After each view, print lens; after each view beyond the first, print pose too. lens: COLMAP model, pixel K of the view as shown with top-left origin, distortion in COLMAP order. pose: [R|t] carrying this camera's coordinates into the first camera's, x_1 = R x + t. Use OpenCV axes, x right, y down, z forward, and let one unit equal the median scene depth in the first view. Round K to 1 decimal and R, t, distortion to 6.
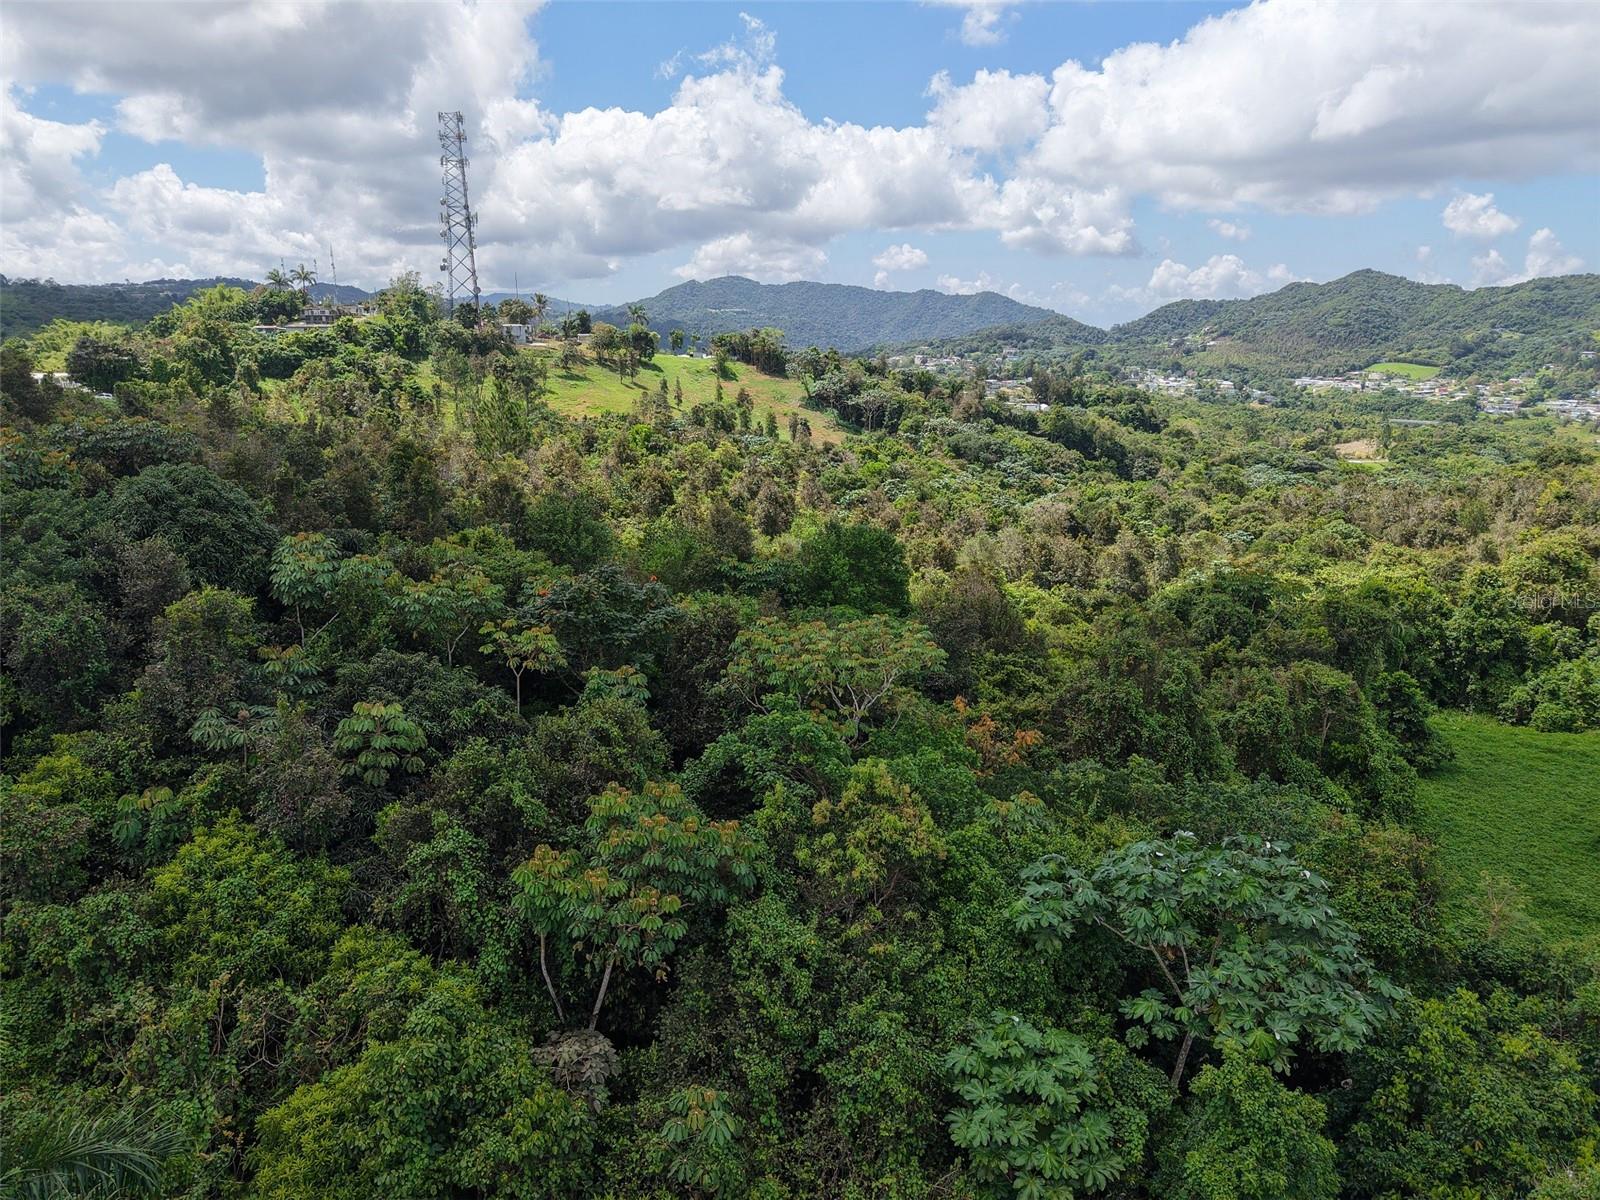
lens RADIAL K [[1068.8, 0, 801.1], [0, 1068.8, 604.5], [0, 0, 1]] dist [0.028017, -0.030059]
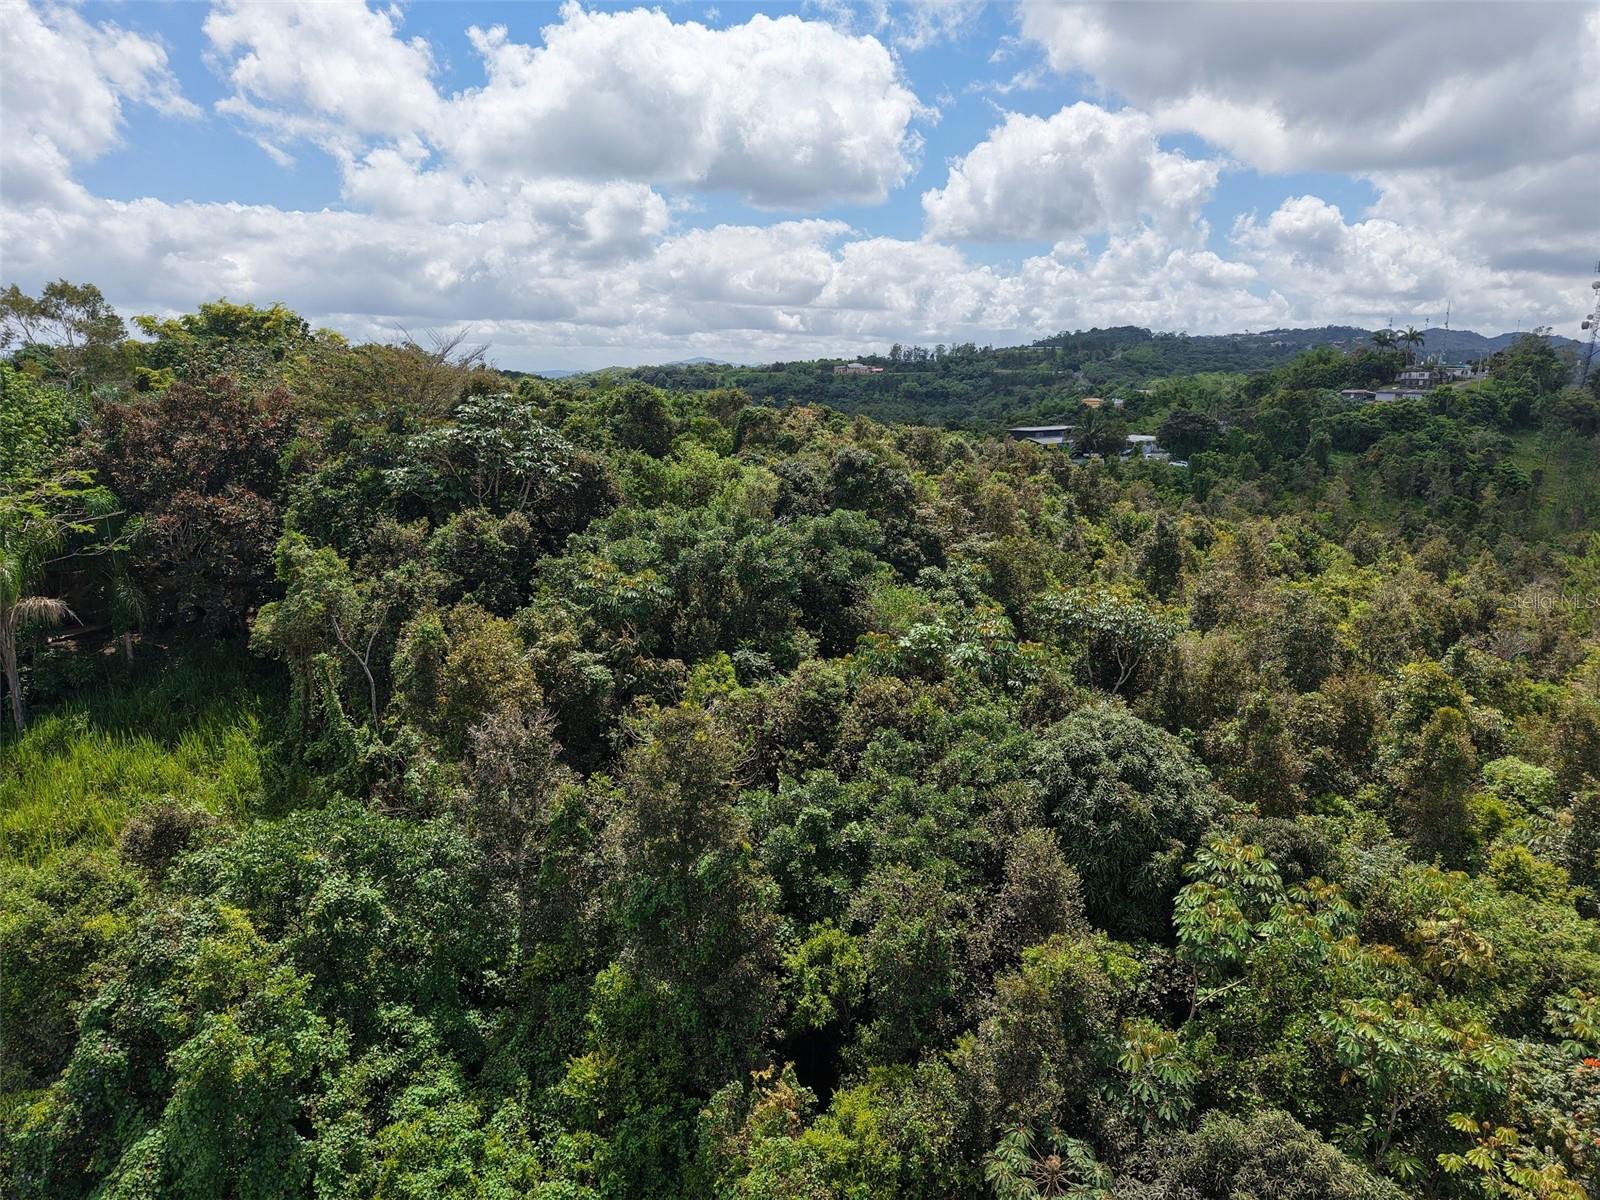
lens RADIAL K [[1065.7, 0, 800.8], [0, 1065.7, 607.5], [0, 0, 1]] dist [0.029332, -0.027599]
pose [[0.601982, 0.182231, -0.777438, -0.044240], [-0.210547, 0.975380, 0.065599, -0.102834], [0.770252, 0.124198, 0.625530, 0.131838]]
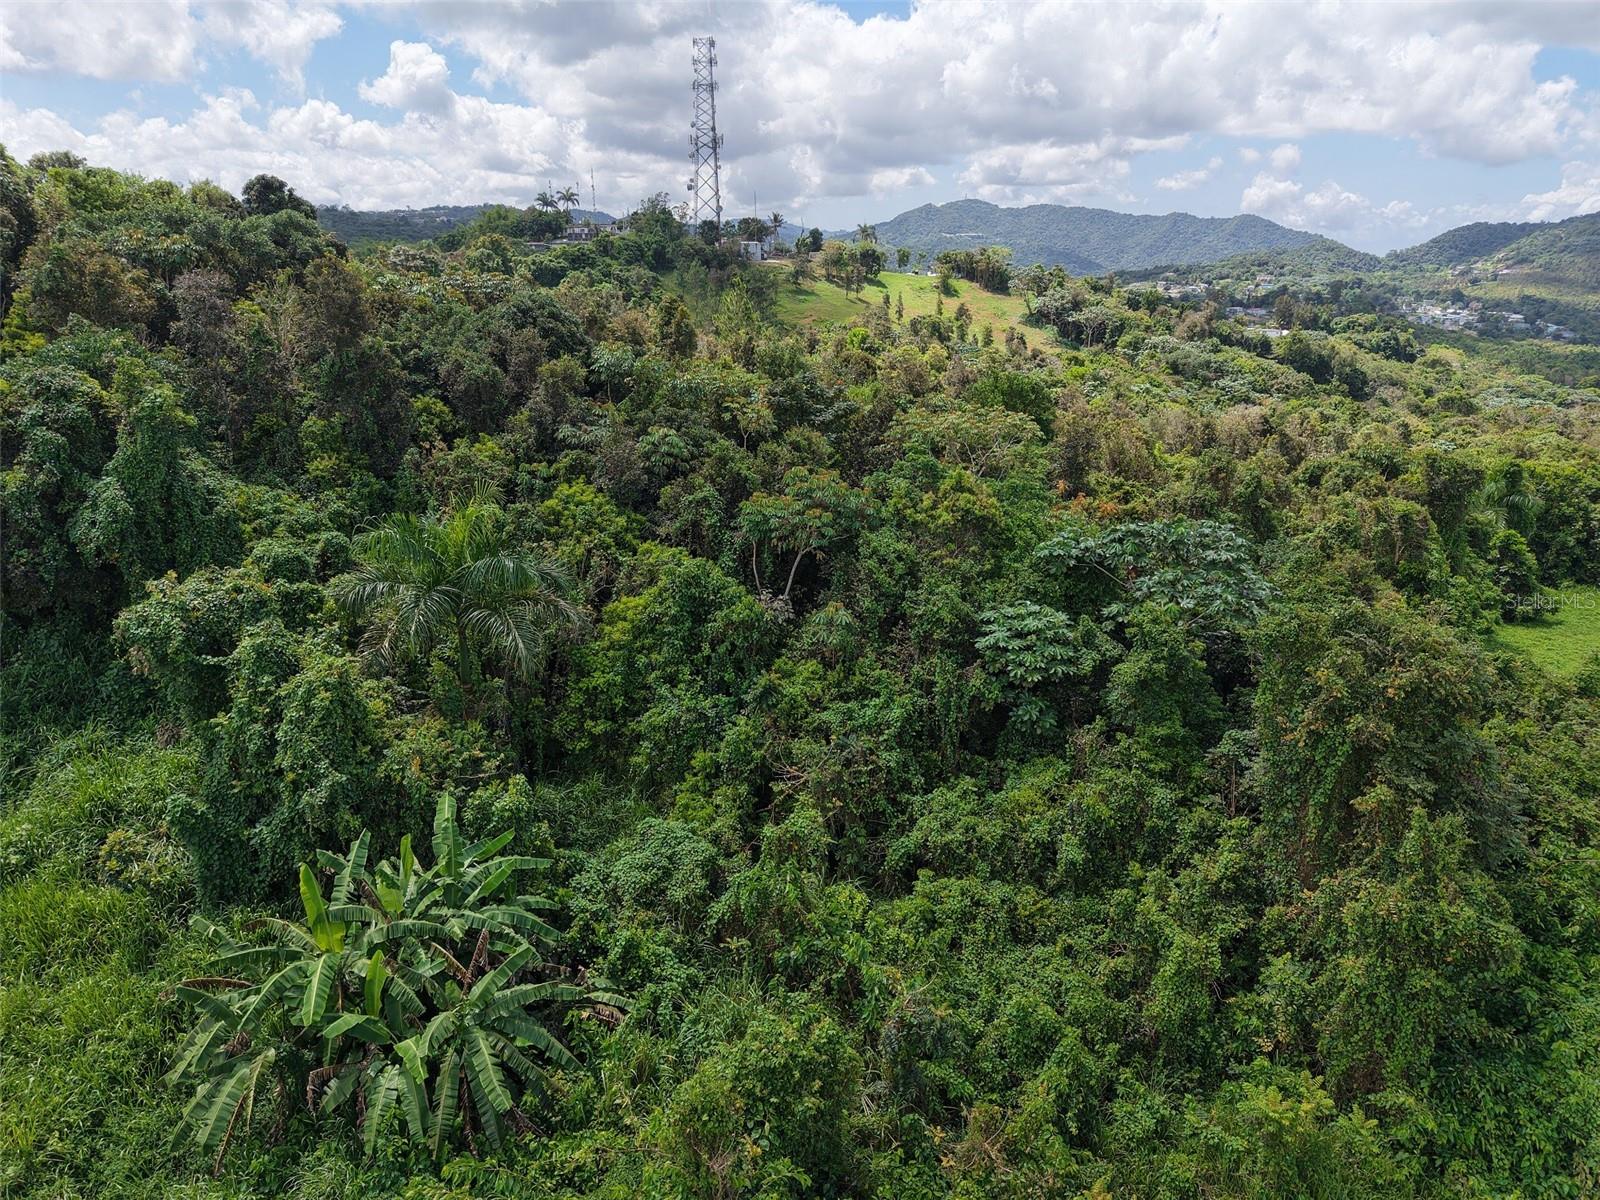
lens RADIAL K [[1068.8, 0, 801.1], [0, 1068.8, 604.5], [0, 0, 1]] dist [0.028017, -0.030059]
pose [[0.978365, 0.068343, -0.195274, 0.053171], [-0.055883, 0.996076, 0.068624, 0.088315], [0.199198, -0.056227, 0.978345, -0.204267]]
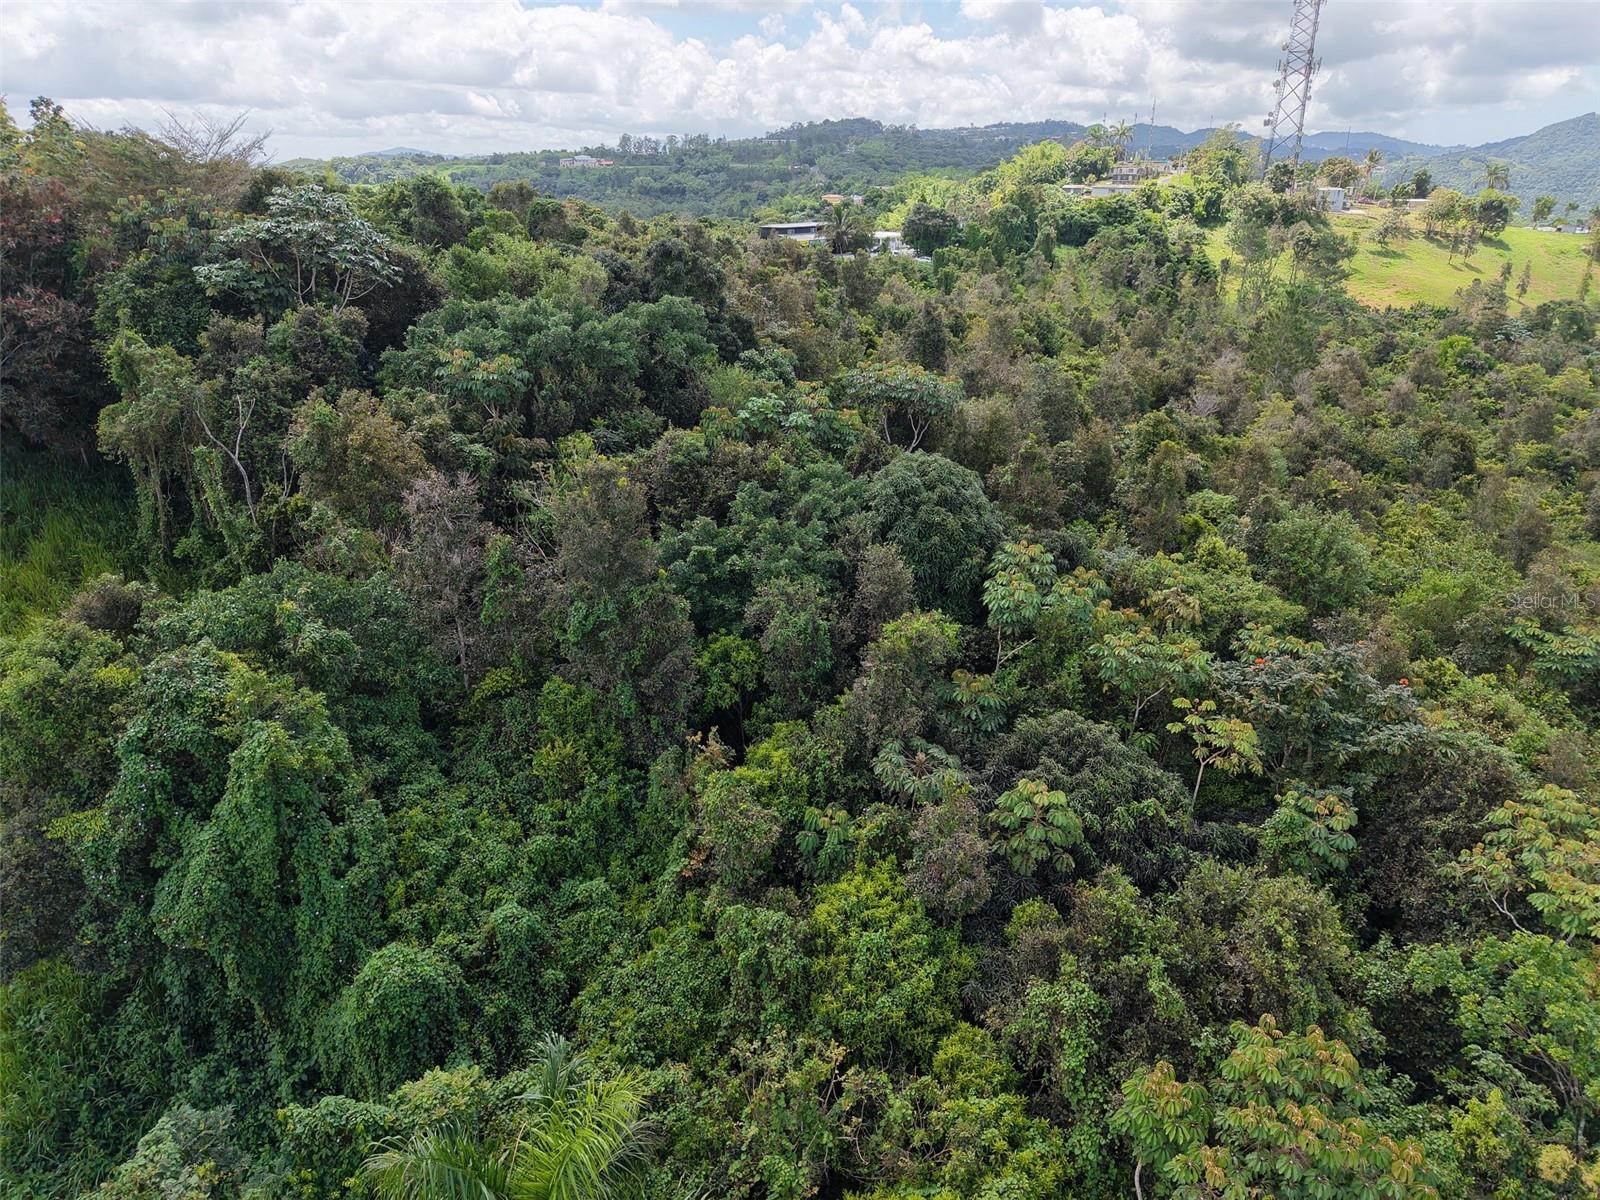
lens RADIAL K [[1068.8, 0, 801.1], [0, 1068.8, 604.5], [0, 0, 1]] dist [0.028017, -0.030059]
pose [[0.774207, 0.250259, -0.581356, -0.017300], [-0.171689, 0.967110, 0.187674, -0.078176], [0.609202, -0.045486, 0.791709, 0.044764]]
